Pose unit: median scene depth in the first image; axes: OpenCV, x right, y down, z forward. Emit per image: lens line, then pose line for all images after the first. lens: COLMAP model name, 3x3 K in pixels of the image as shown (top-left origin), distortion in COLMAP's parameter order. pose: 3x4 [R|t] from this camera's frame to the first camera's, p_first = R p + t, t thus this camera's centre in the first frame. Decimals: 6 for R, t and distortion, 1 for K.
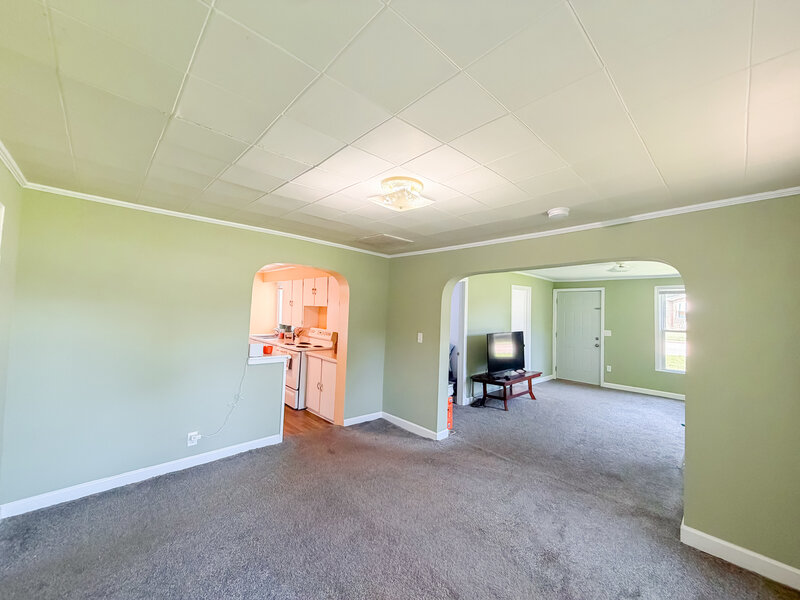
lens RADIAL K [[316.0, 0, 400.0], [0, 316.0, 300.0], [0, 0, 1]] dist [0.001378, 0.000171]
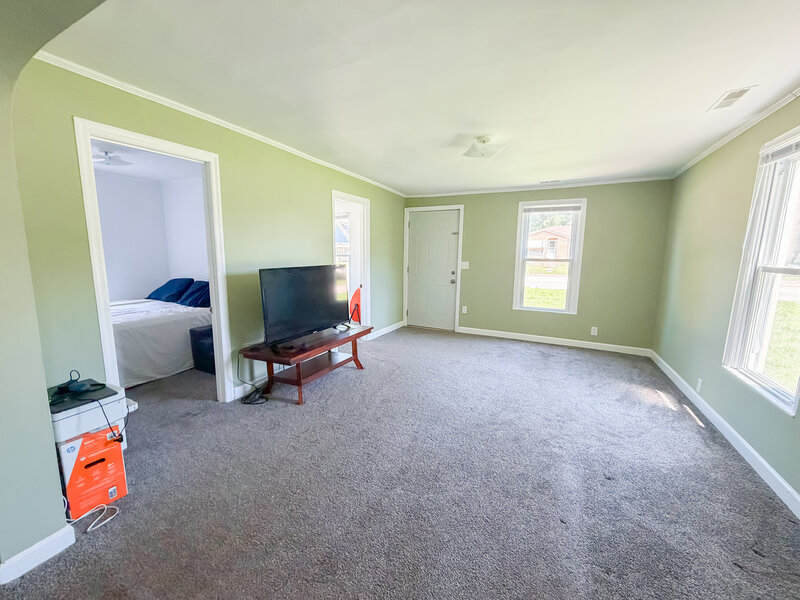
lens RADIAL K [[316.0, 0, 400.0], [0, 316.0, 300.0], [0, 0, 1]] dist [0.001378, 0.000171]
pose [[0.935379, -0.064495, 0.347717, 0.263430], [-0.001388, 0.982553, 0.185980, 0.050823], [-0.353645, -0.174444, 0.918969, 0.372234]]
